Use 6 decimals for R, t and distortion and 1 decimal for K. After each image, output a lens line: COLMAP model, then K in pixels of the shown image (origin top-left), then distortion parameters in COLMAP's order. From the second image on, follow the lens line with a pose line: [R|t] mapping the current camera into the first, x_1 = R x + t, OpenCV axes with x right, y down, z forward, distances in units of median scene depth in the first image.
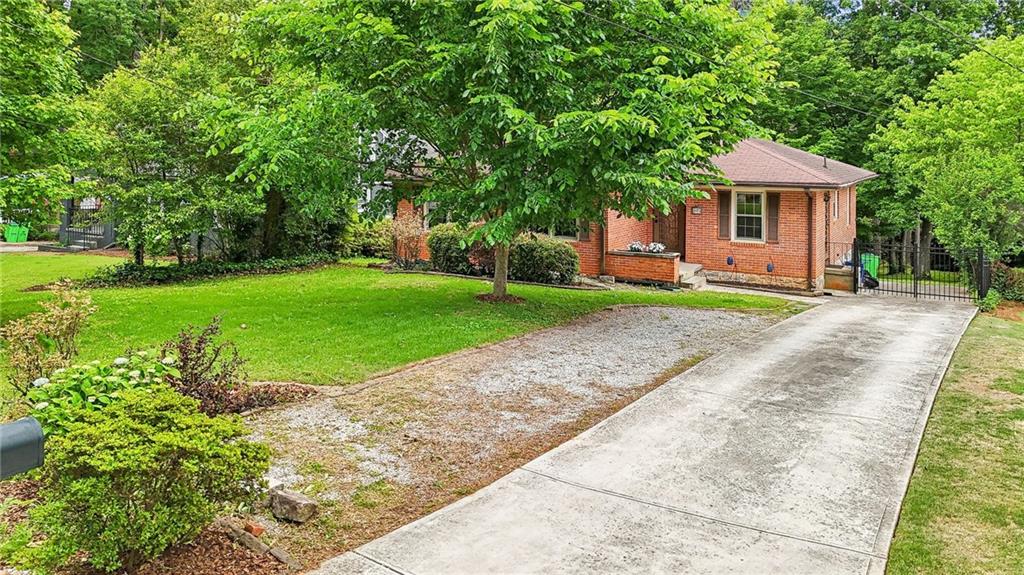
lens RADIAL K [[769.3, 0, 510.0], [0, 769.3, 287.1], [0, 0, 1]] dist [0.073253, -0.077798]
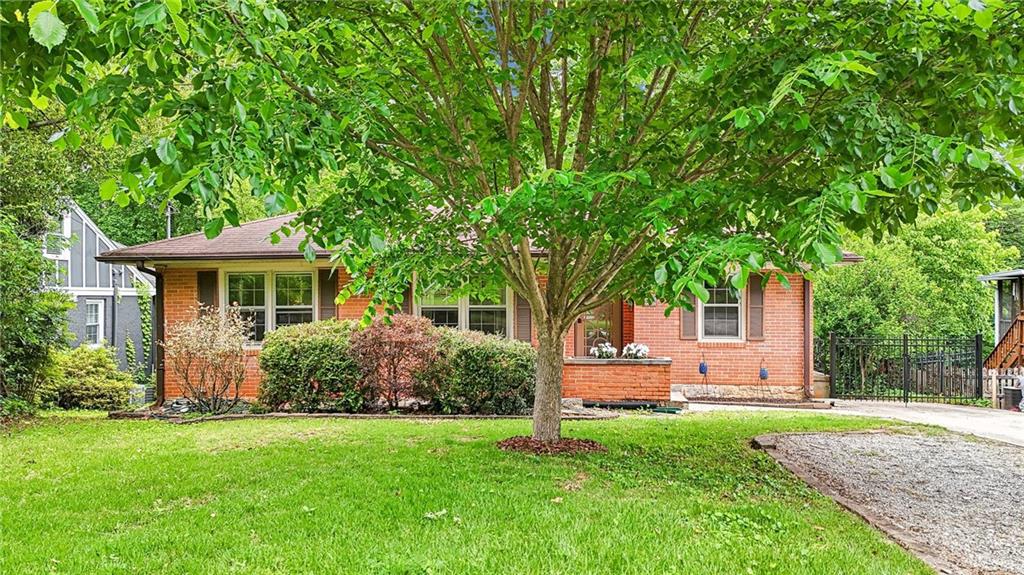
lens RADIAL K [[769.3, 0, 514.8], [0, 769.3, 288.5], [0, 0, 1]] dist [0.073253, -0.077798]
pose [[0.905773, -0.003817, 0.423746, -0.182673], [0.082303, 0.982503, -0.167077, -0.001002], [-0.415694, 0.186209, 0.890238, 0.425581]]
